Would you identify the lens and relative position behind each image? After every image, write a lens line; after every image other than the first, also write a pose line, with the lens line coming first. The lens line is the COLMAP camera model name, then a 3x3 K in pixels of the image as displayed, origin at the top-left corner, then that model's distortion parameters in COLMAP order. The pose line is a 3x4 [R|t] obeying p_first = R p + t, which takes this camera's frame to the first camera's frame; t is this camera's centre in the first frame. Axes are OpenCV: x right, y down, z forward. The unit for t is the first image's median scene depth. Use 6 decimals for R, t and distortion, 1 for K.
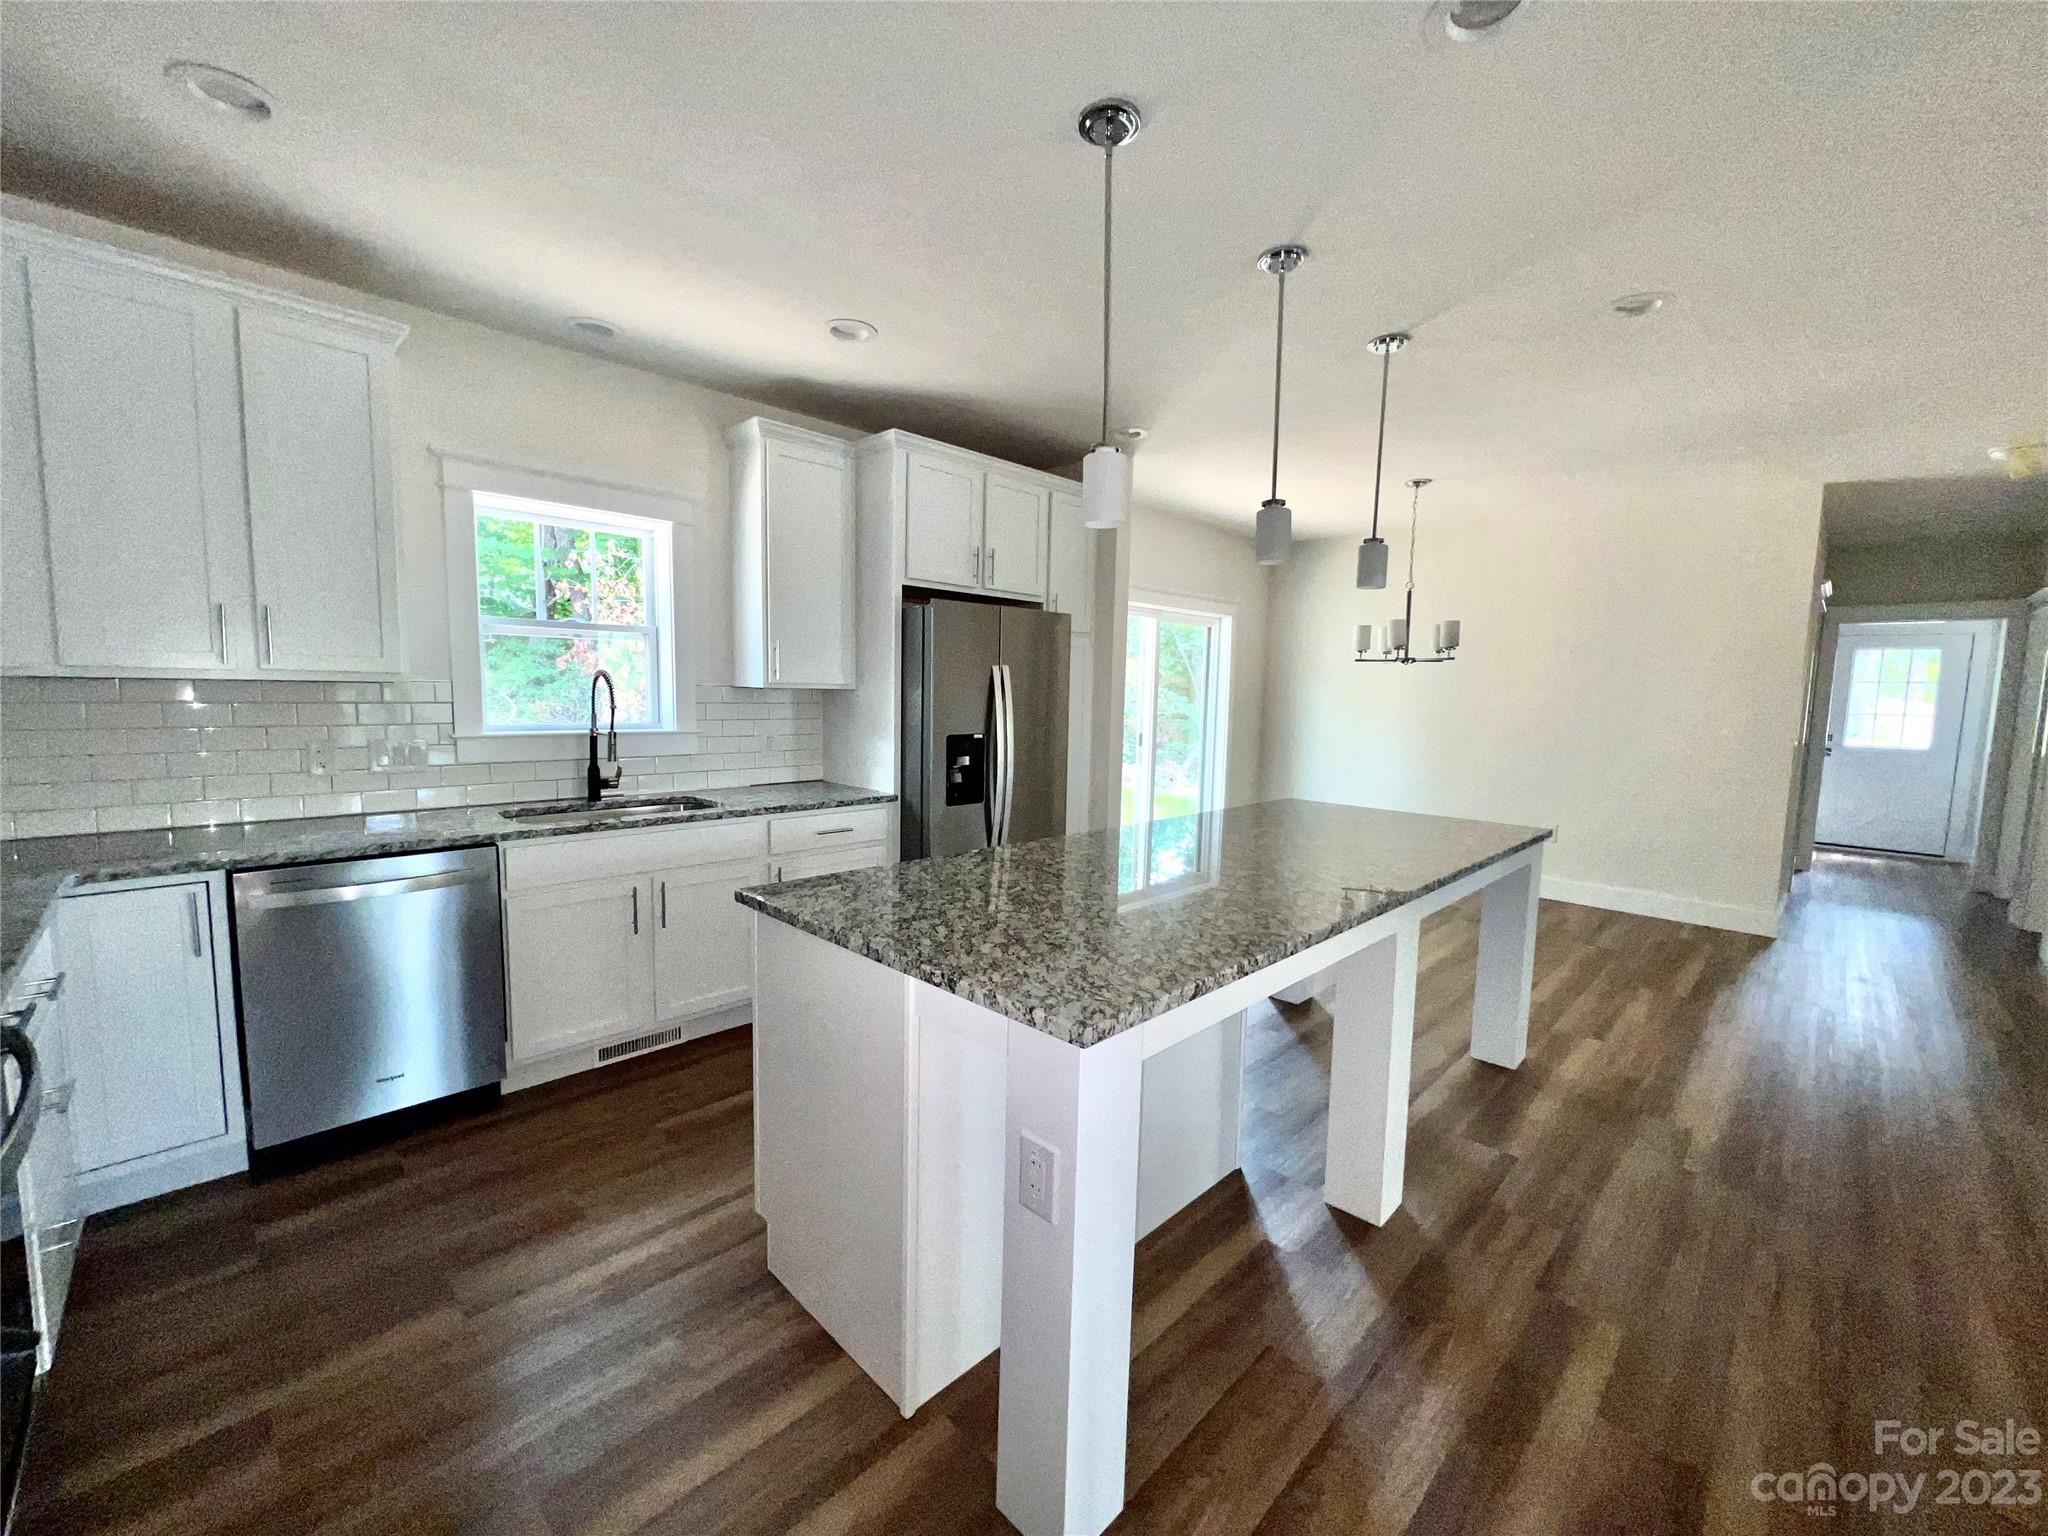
lens RADIAL K [[819.1, 0, 1030.7], [0, 819.1, 764.8], [0, 0, 1]] dist [0.001210, 0.000344]
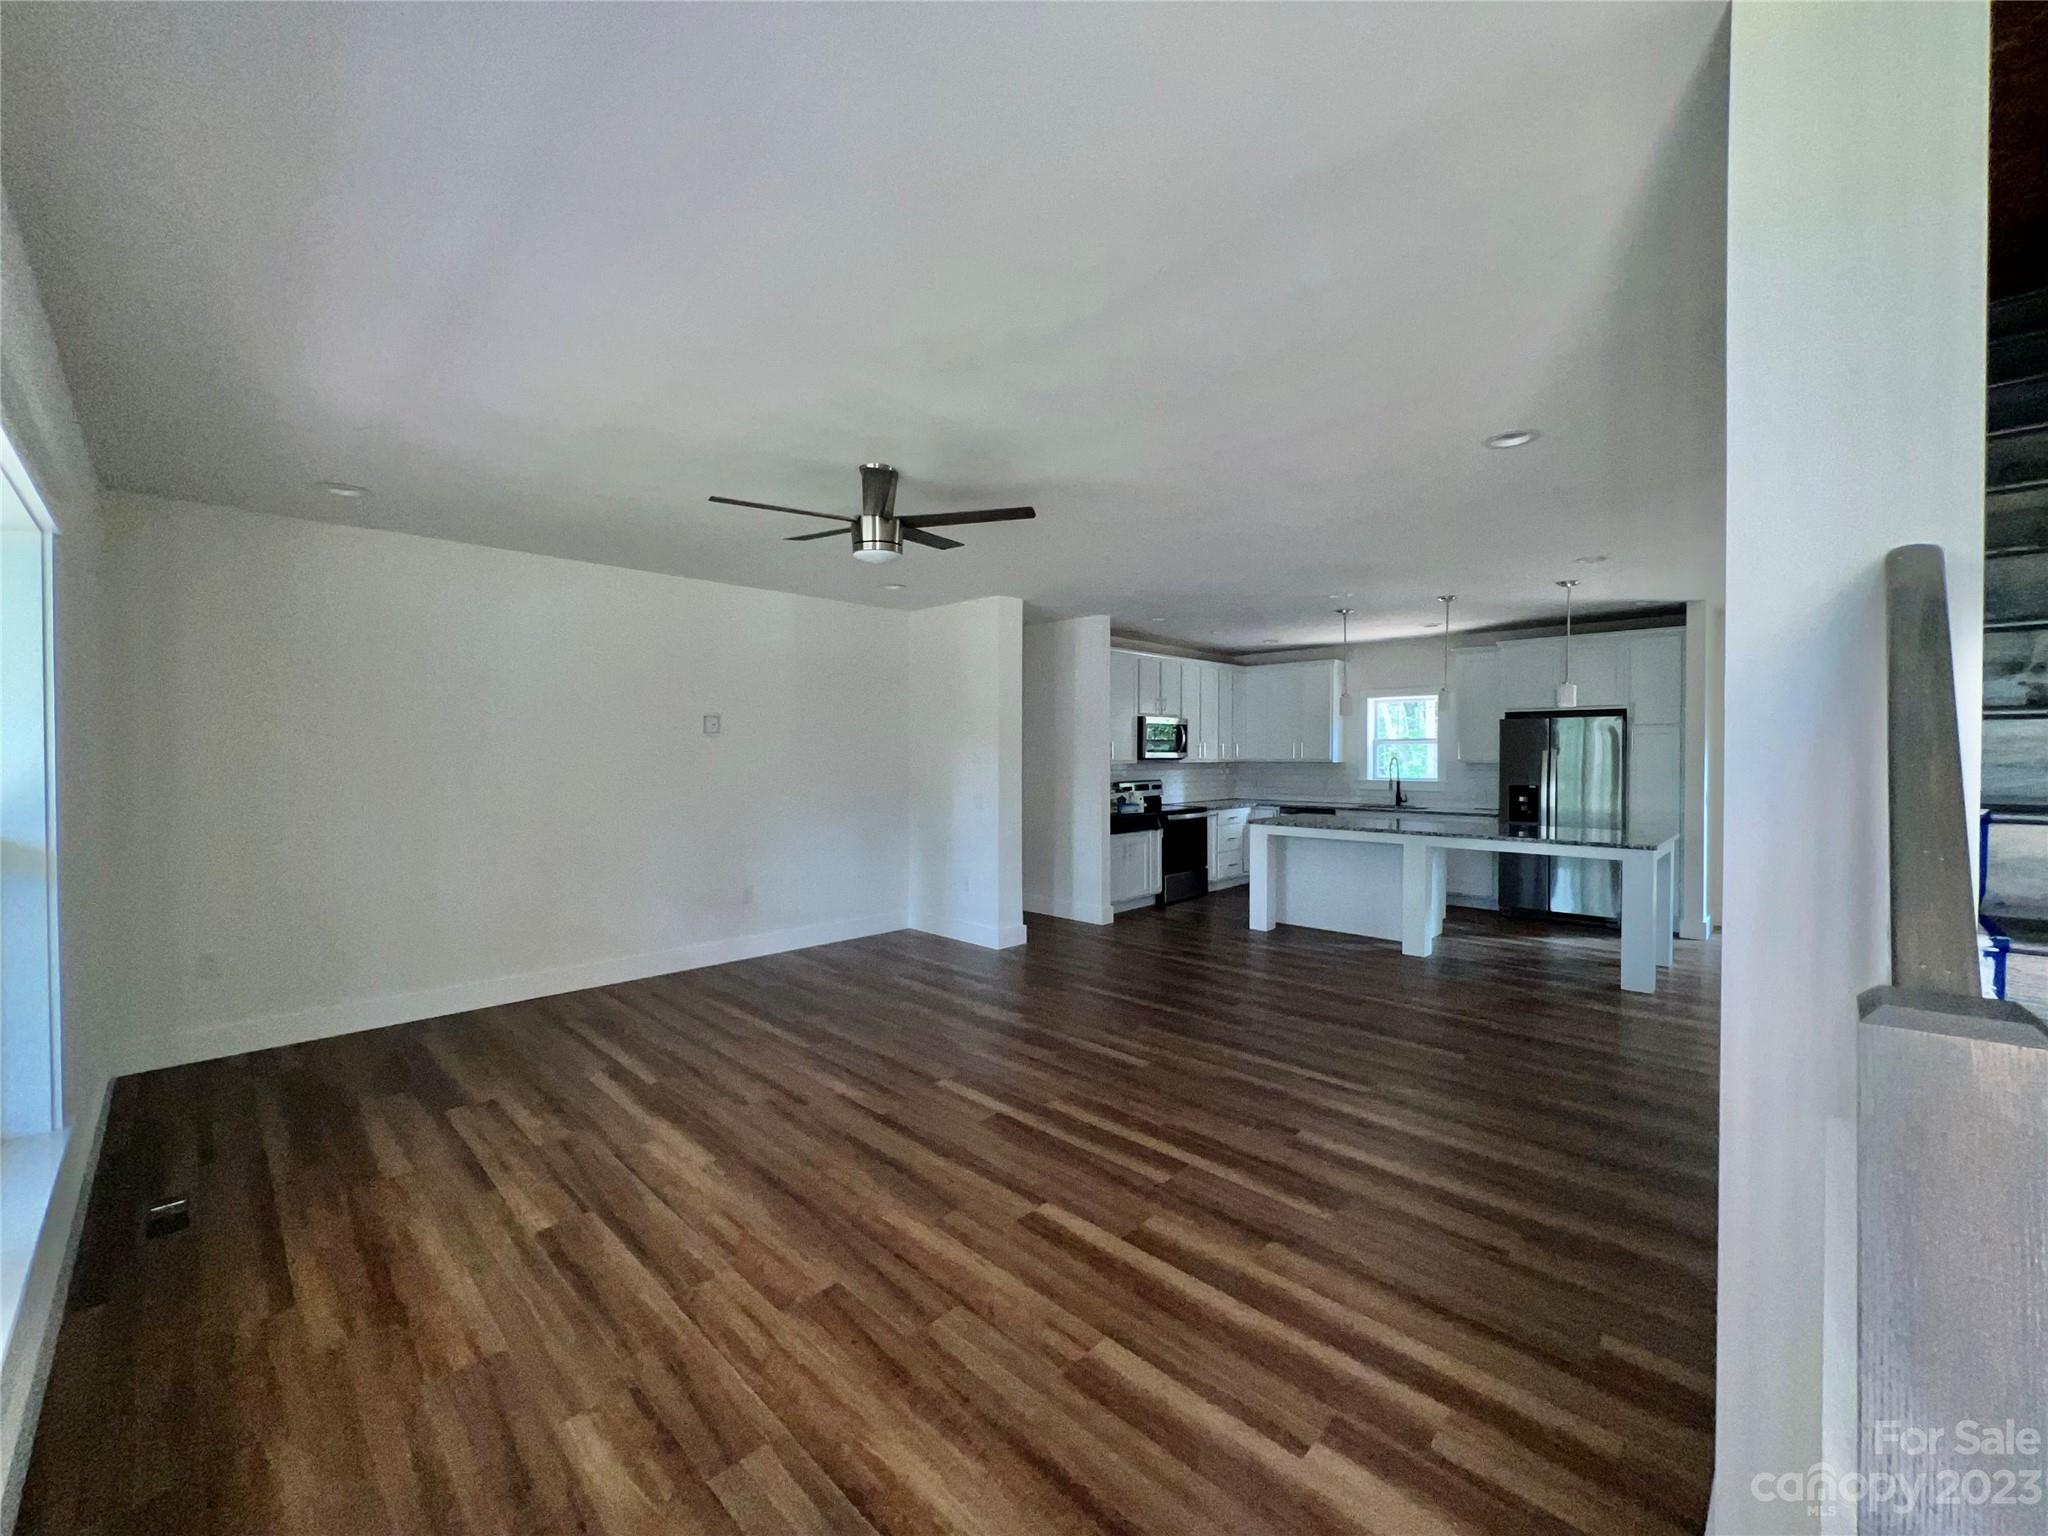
lens RADIAL K [[828.0, 0, 1023.4], [0, 828.0, 766.5], [0, 0, 1]] dist [-0.001681, 0.000097]
pose [[-0.010067, -0.013200, -0.999862, 1.937764], [-0.103504, 0.994556, -0.012088, 0.065645], [0.994578, 0.103368, -0.011379, -0.161886]]
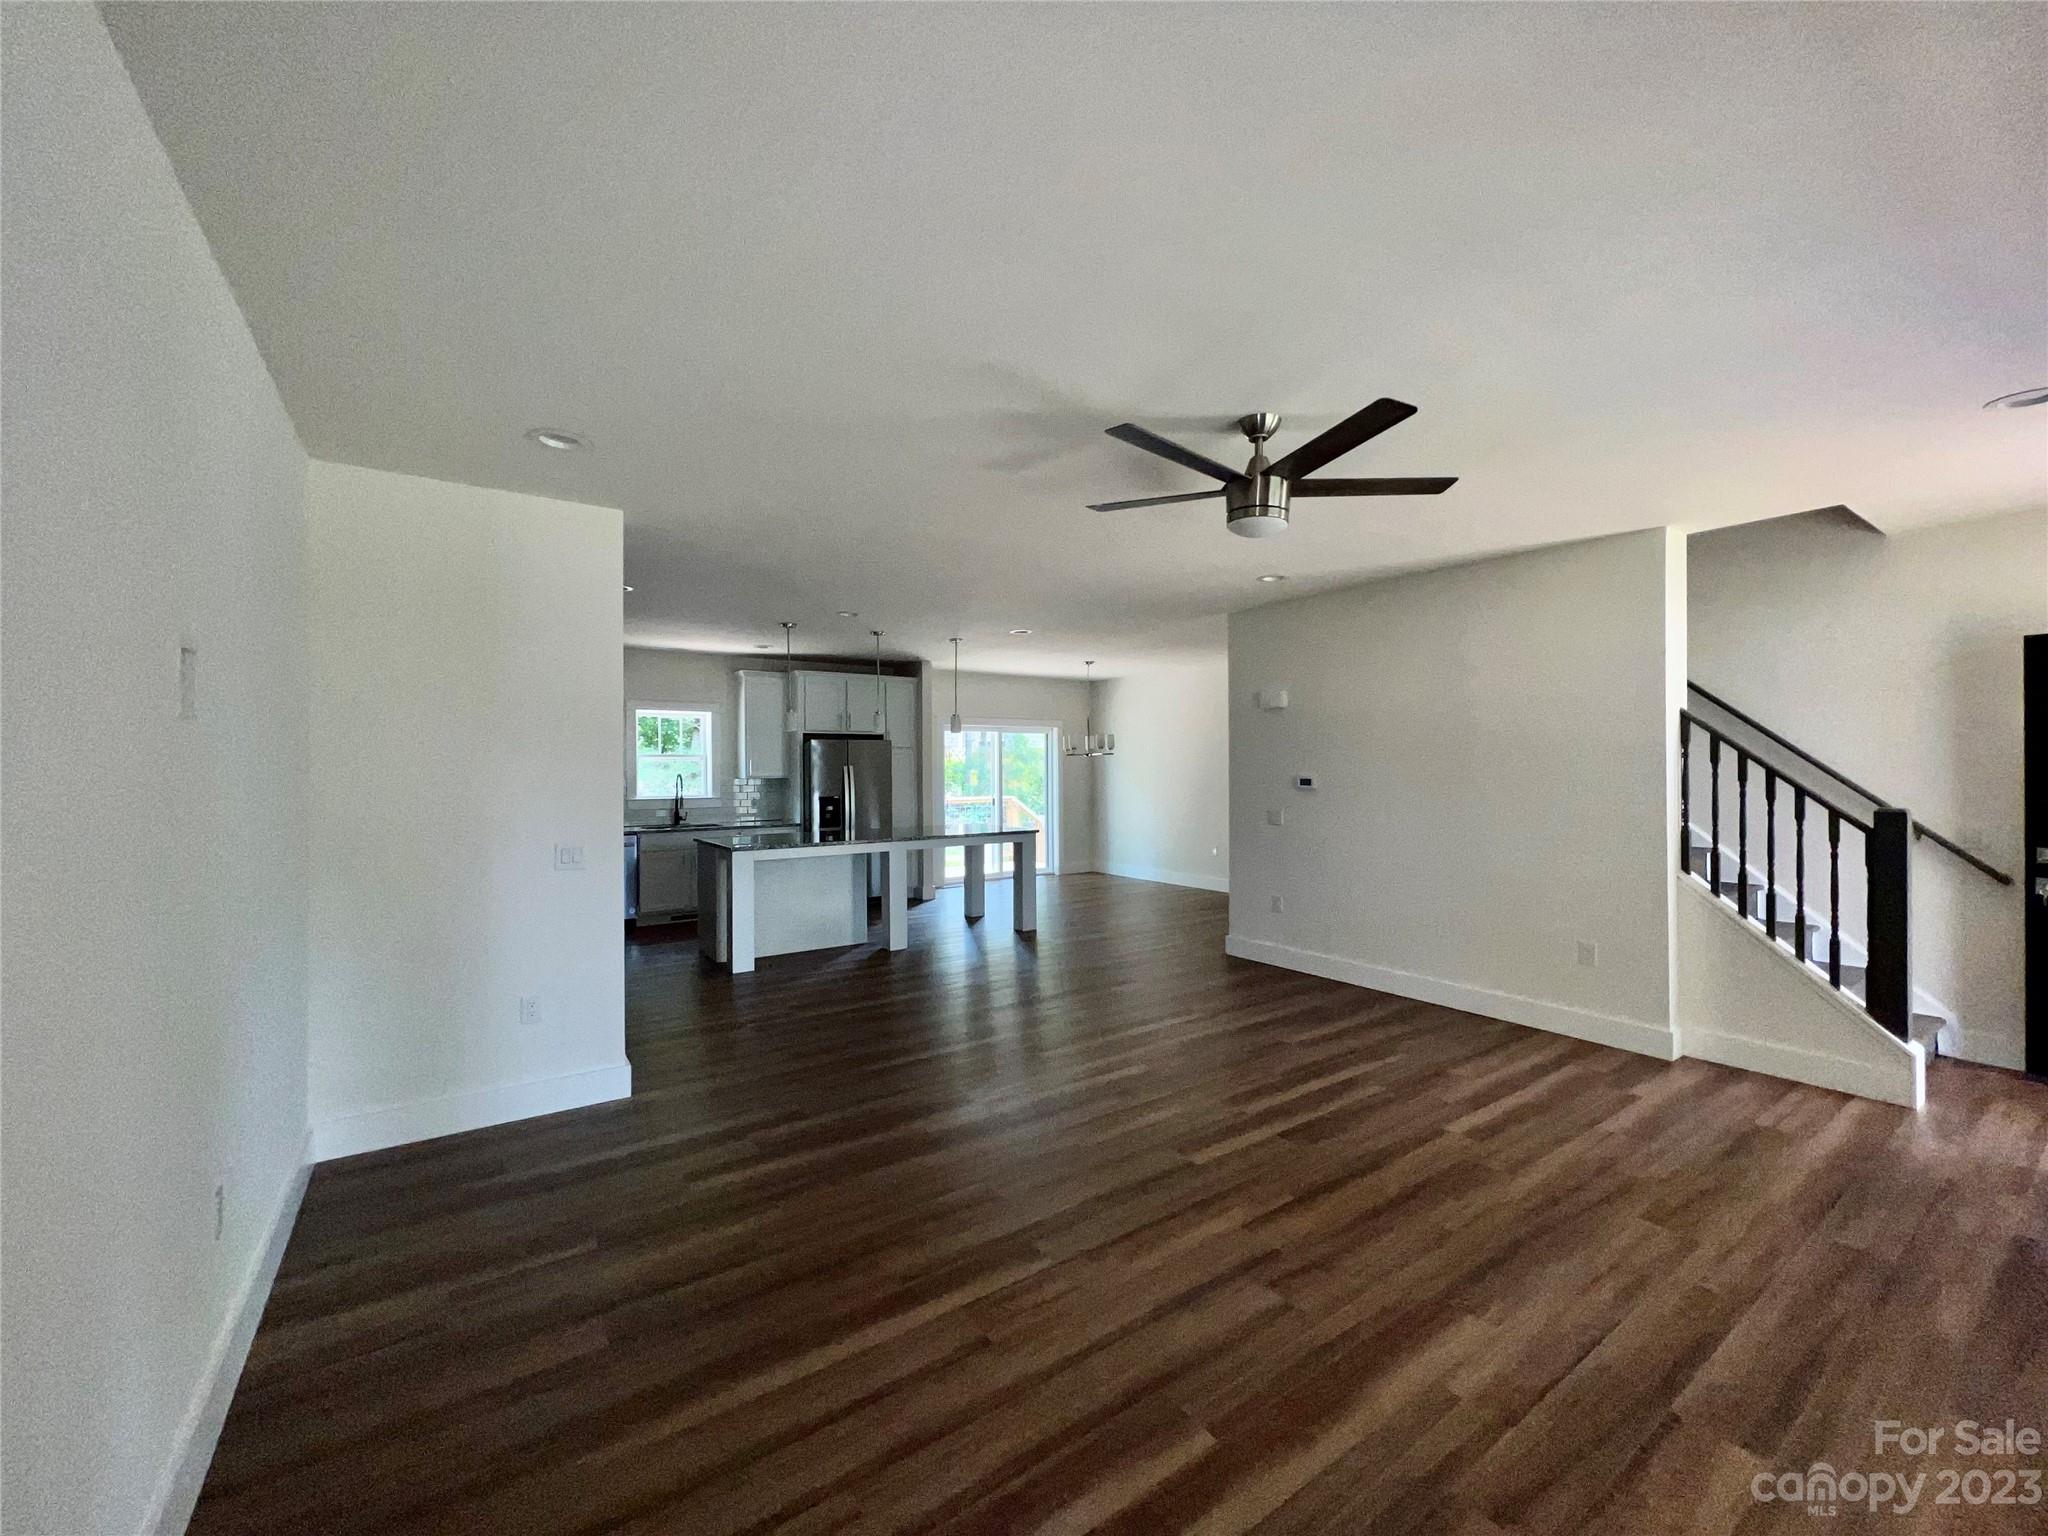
lens RADIAL K [[819.1, 0, 1023.9], [0, 819.1, 760.4], [0, 0, 1]] dist [0.001210, 0.000344]
pose [[0.981242, -0.034975, -0.189580, 0.903993], [0.013132, 0.993247, -0.115273, 0.135558], [0.192331, 0.110621, 0.975075, -1.150592]]
